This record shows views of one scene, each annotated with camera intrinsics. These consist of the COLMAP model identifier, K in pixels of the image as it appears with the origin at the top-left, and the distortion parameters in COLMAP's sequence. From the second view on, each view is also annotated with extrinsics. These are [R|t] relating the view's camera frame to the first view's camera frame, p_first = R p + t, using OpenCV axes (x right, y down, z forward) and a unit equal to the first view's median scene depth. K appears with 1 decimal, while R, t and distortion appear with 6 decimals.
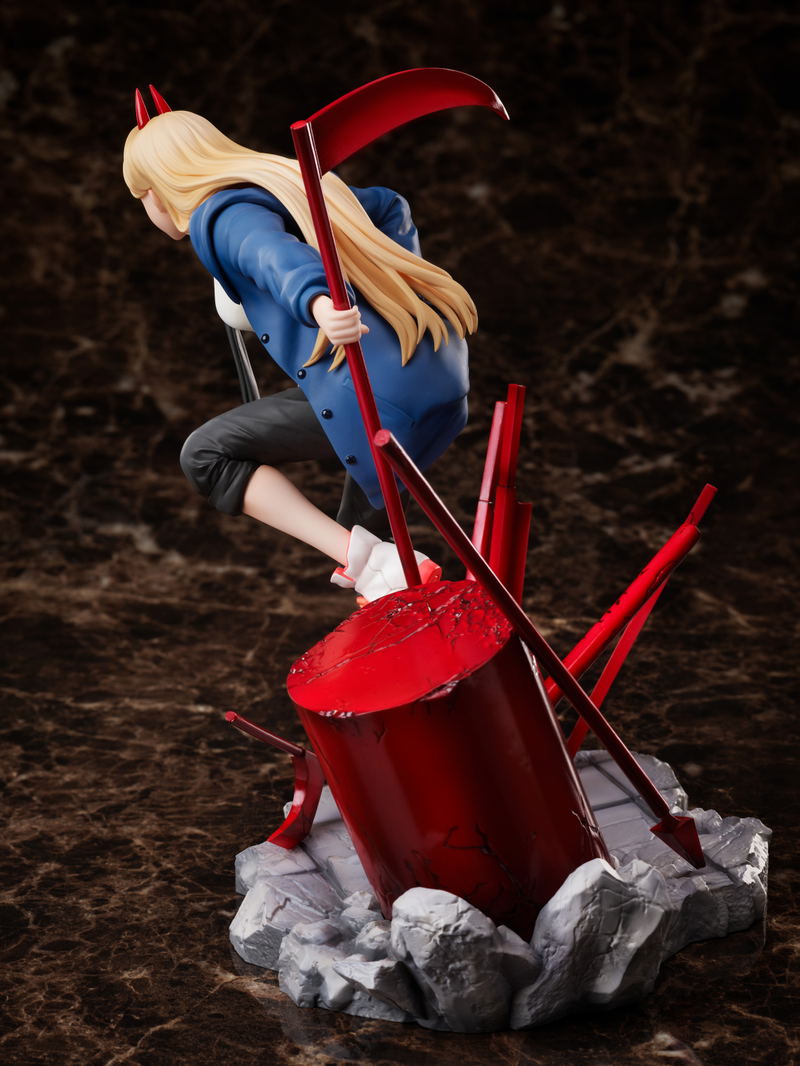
lens RADIAL K [[2850.8, 0, 427.5], [0, 2850.8, 535.4], [0, 0, 1]] dist [0.014925, -0.520250]
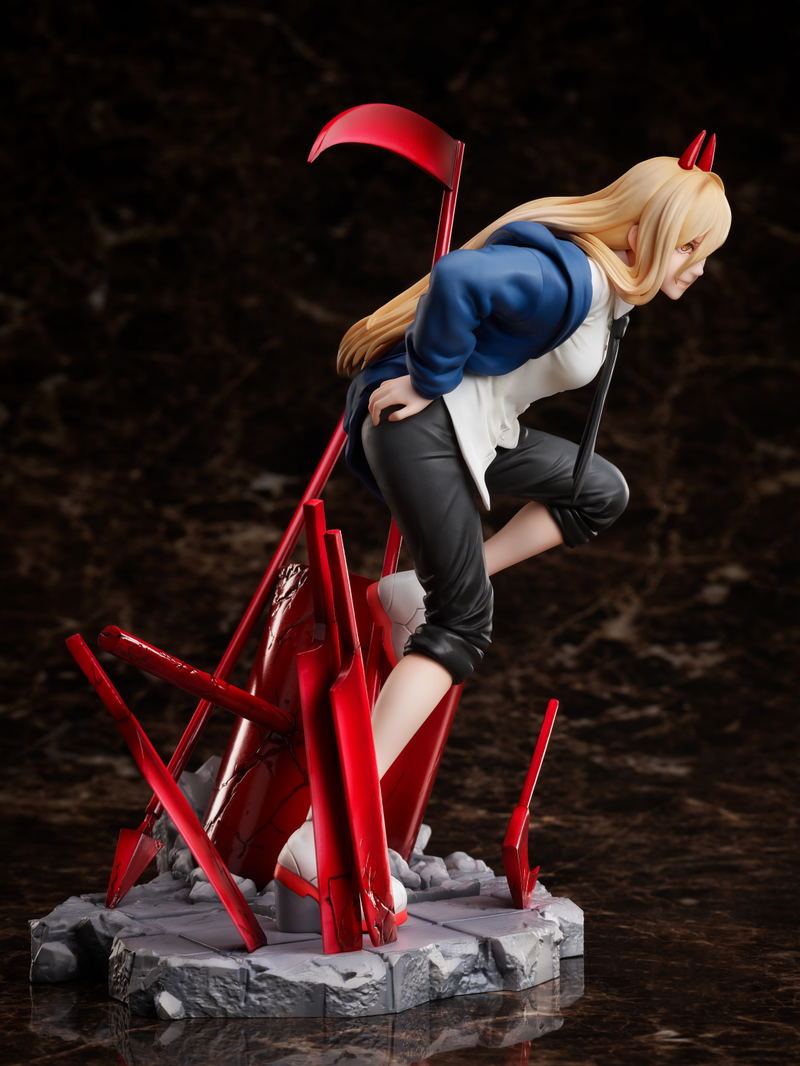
lens RADIAL K [[2850.8, 0, 427.5], [0, 2850.8, 535.4], [0, 0, 1]] dist [0.014925, -0.520250]
pose [[0.999958, 0.000102, 0.009114, -0.003573], [0.002338, 0.963620, -0.267266, 0.175447], [-0.008809, 0.267276, 0.963580, 0.027262]]
